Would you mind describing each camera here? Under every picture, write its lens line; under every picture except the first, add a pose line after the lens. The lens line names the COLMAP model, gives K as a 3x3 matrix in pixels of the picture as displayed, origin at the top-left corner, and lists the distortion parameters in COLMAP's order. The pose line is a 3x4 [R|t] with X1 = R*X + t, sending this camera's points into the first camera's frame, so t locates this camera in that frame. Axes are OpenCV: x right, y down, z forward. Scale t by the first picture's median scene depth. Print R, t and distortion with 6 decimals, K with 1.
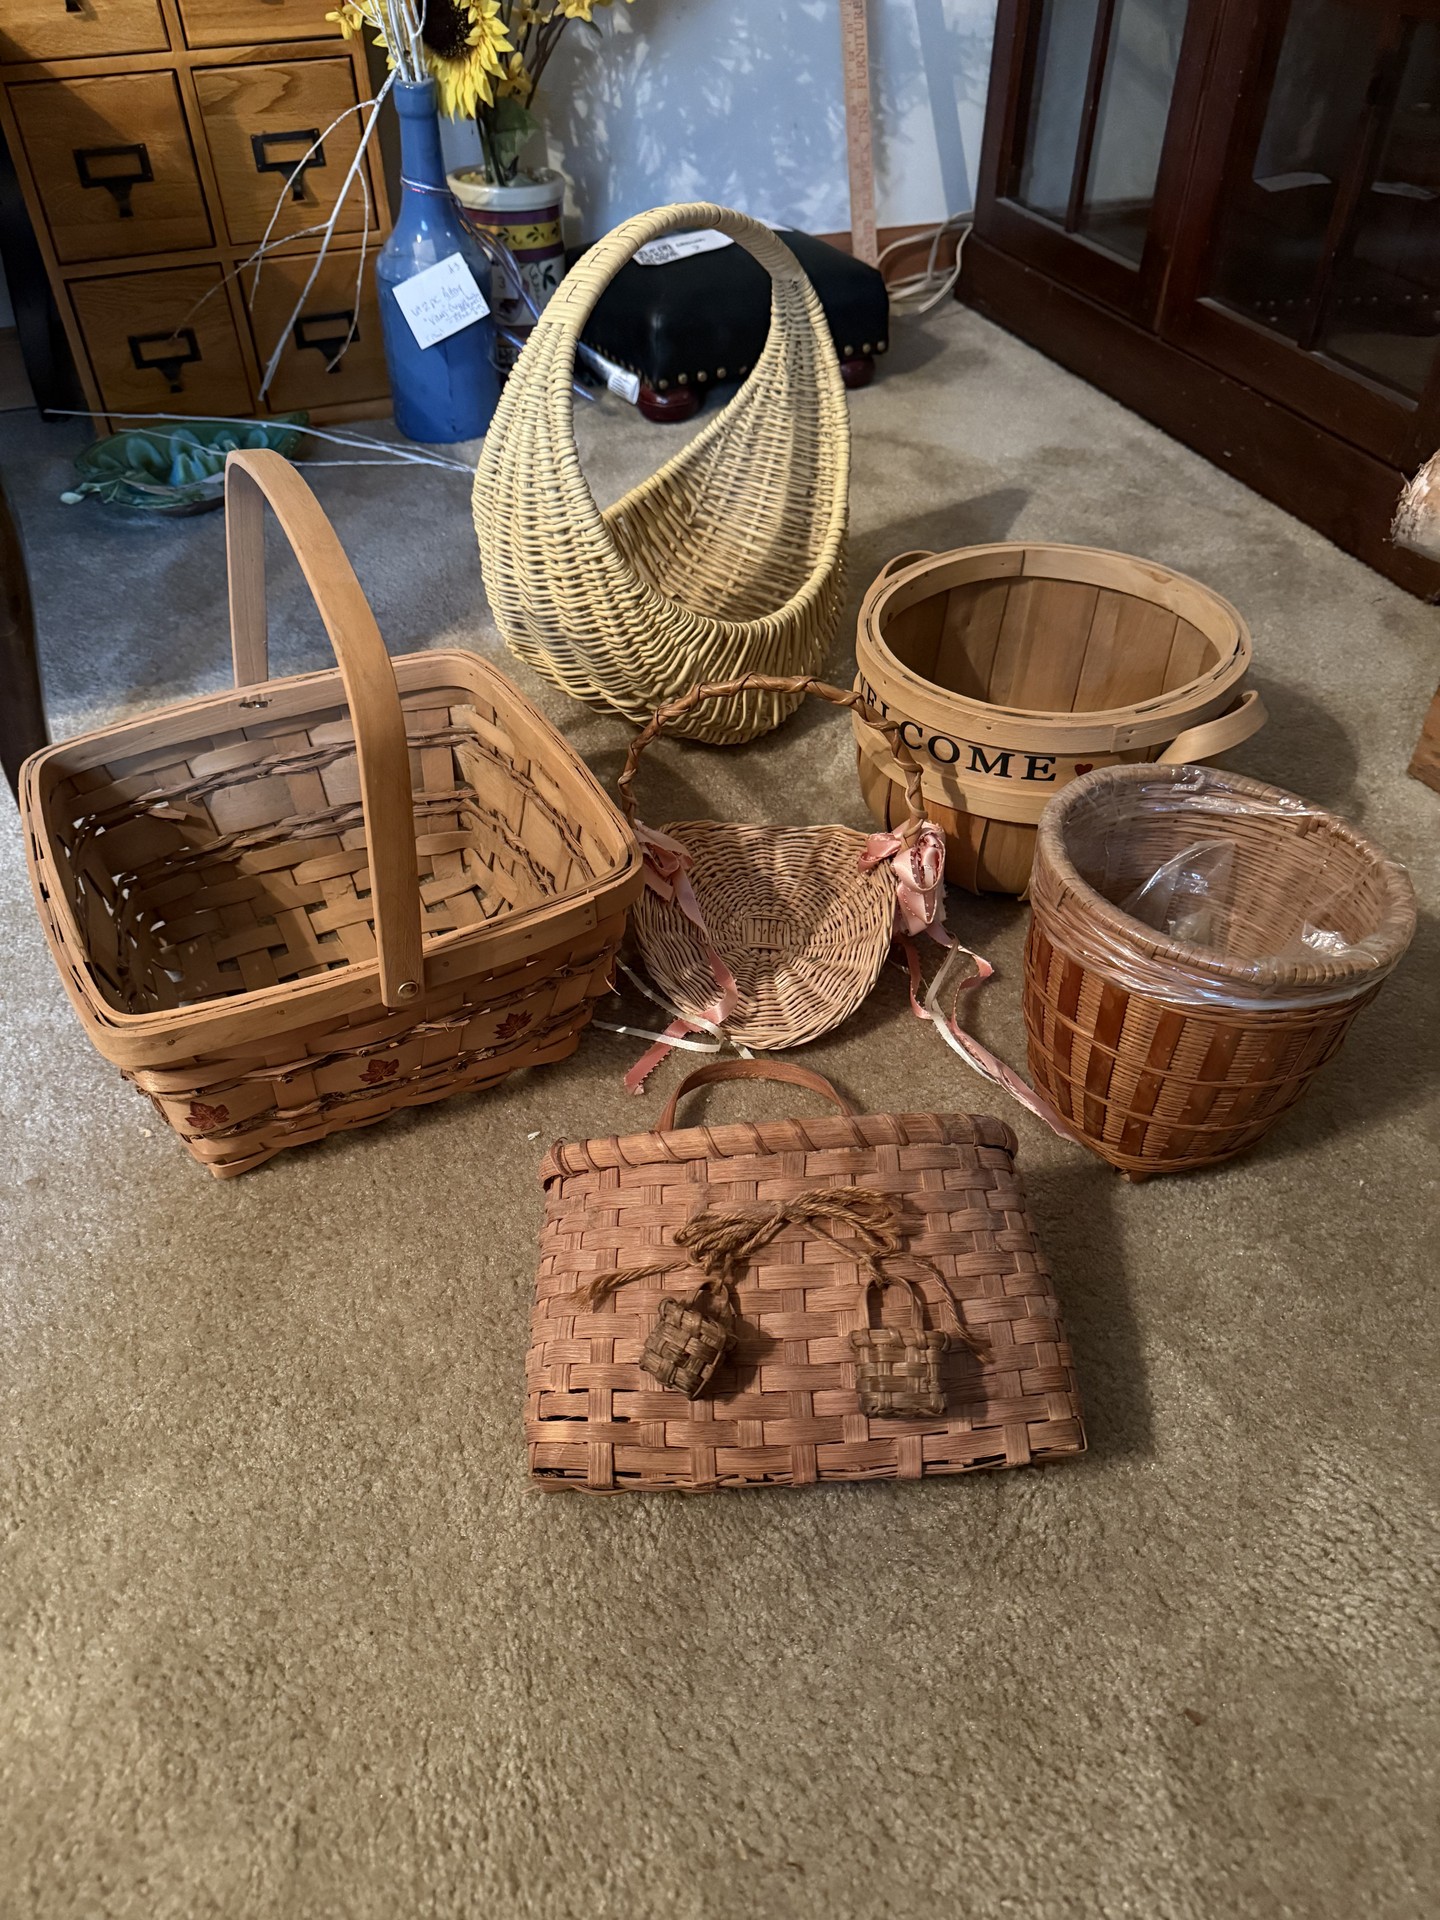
lens RADIAL K [[1372.8, 0, 725.1], [0, 1372.8, 950.0], [0, 0, 1]] dist [-0.006284, 0.000376]
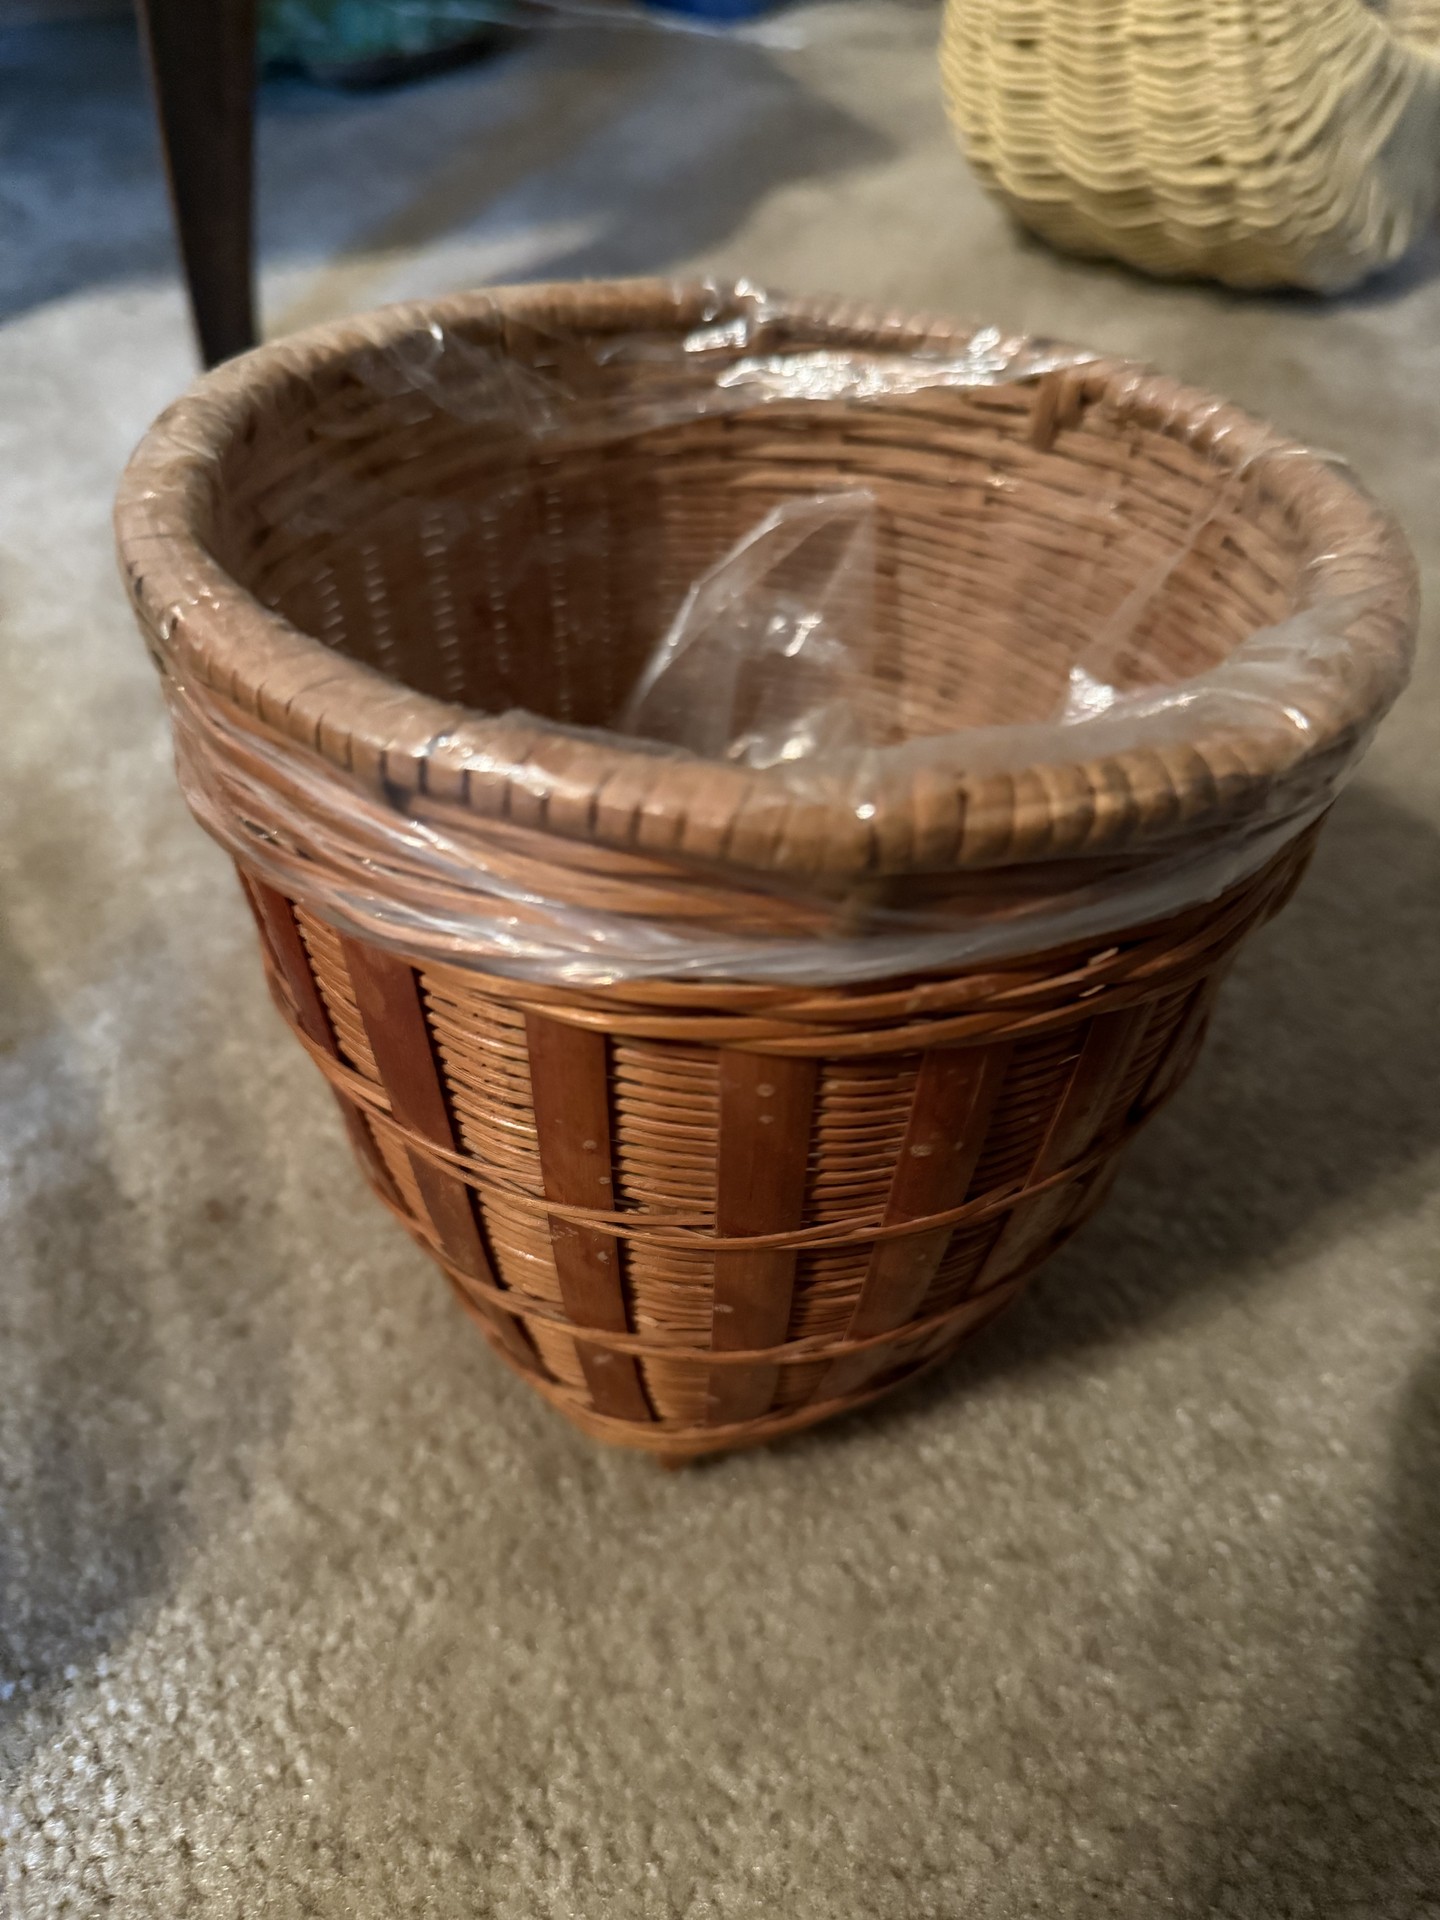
lens RADIAL K [[1432.2, 0, 717.1], [0, 1432.2, 960.3], [0, 0, 1]] dist [-0.044898, 0.013068]
pose [[0.999542, 0.009321, -0.028792, -0.194288], [-0.007995, 0.998917, 0.045832, 0.097816], [0.029188, -0.045581, 0.998534, 0.270317]]
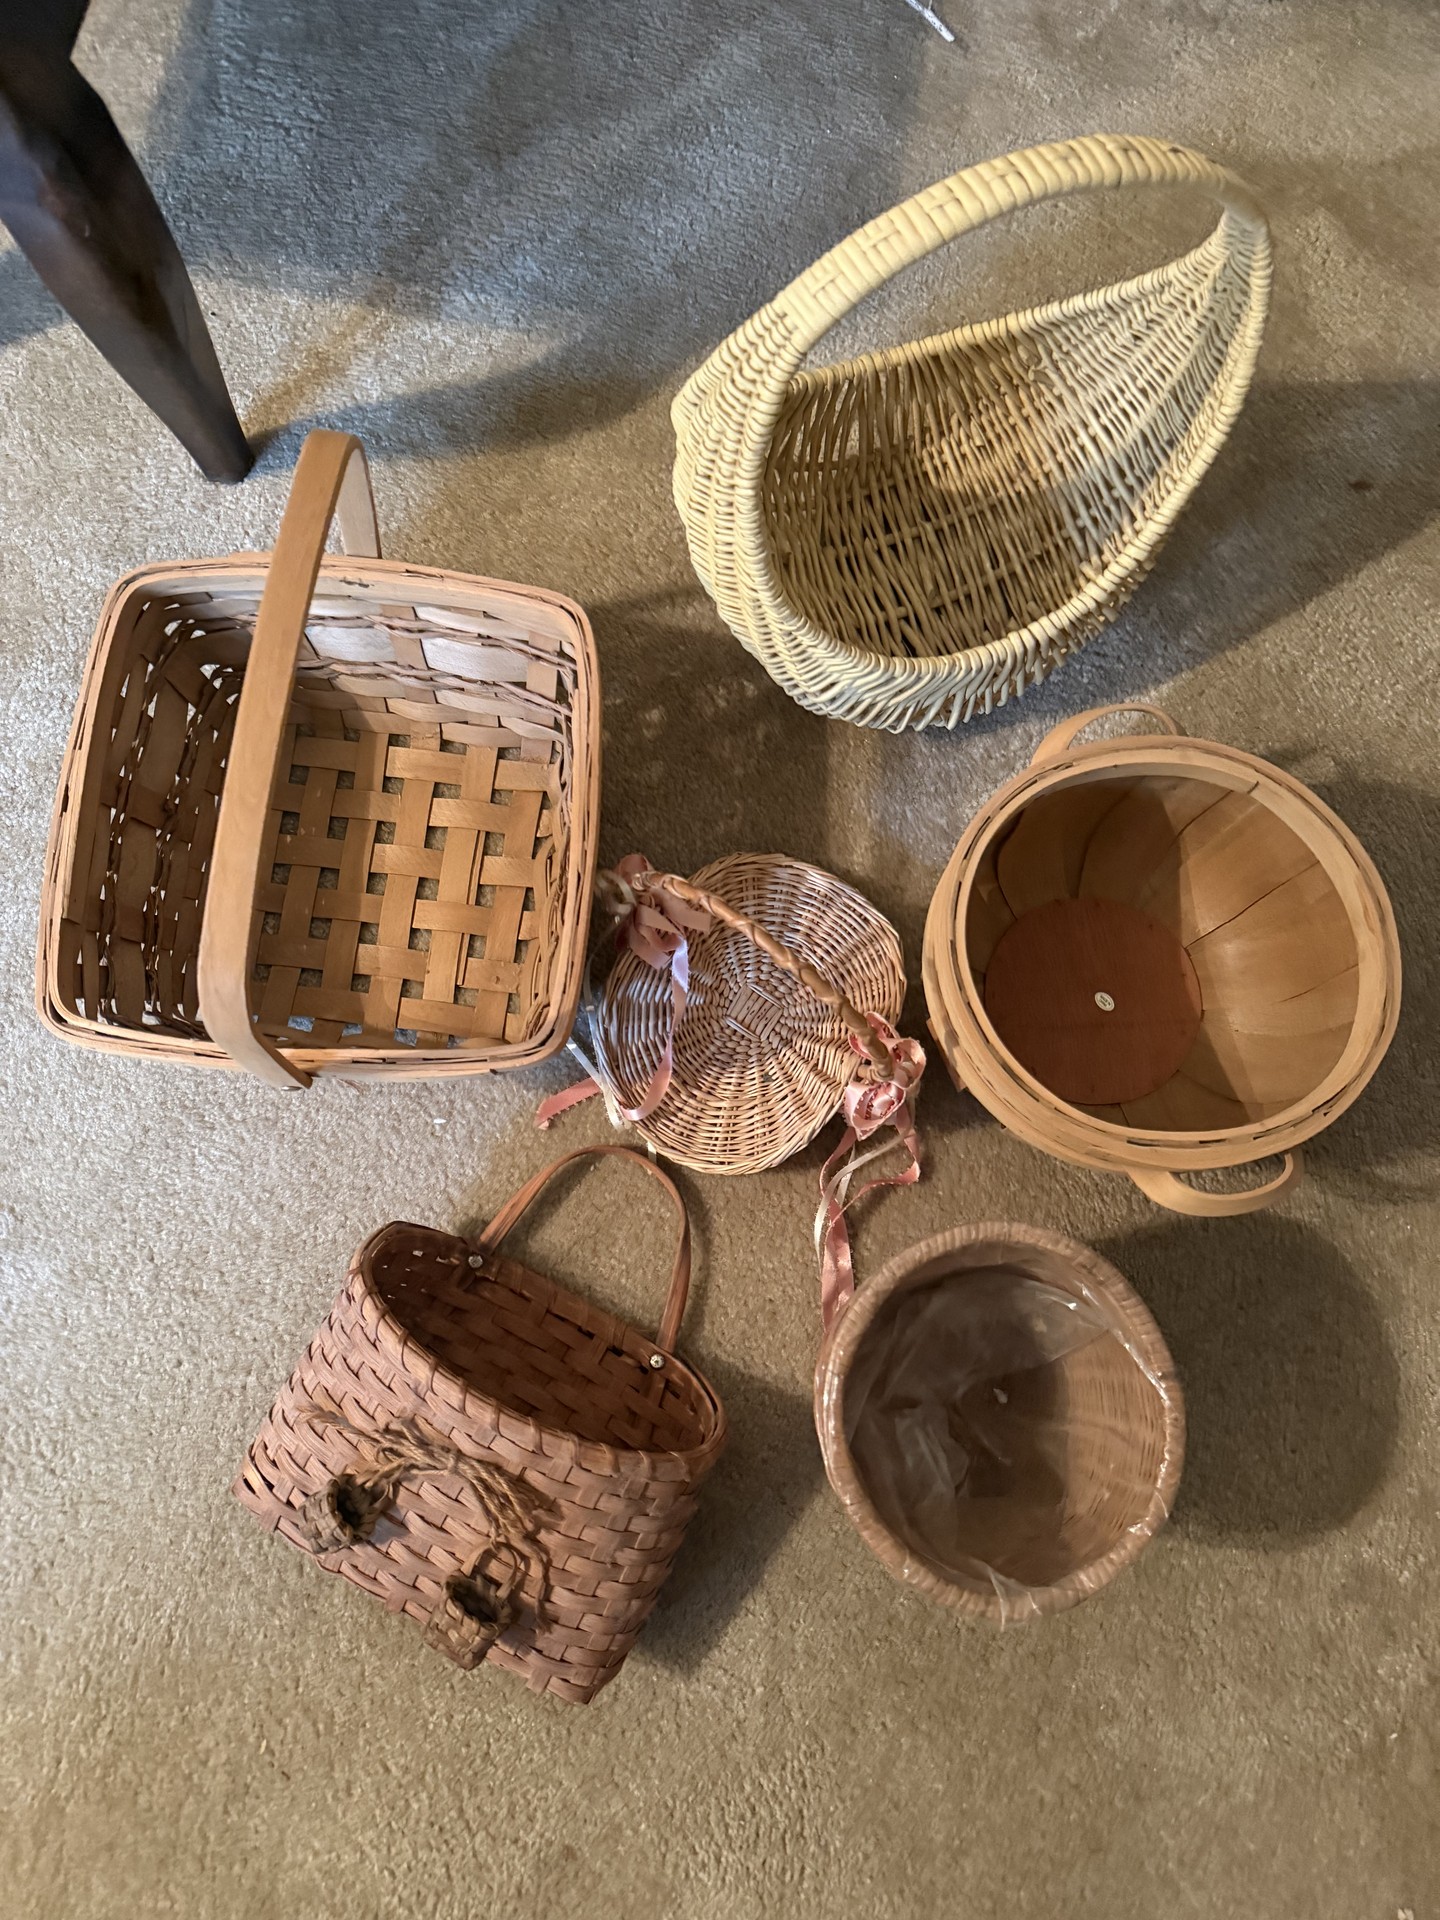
lens RADIAL K [[1358.6, 0, 731.5], [0, 1358.6, 962.4], [0, 0, 1]] dist [-0.020553, 0.003510]
pose [[0.855596, 0.506593, -0.106394, 0.068439], [-0.355582, 0.724548, 0.590416, -0.409884], [0.376188, -0.467325, 0.800056, 0.155475]]
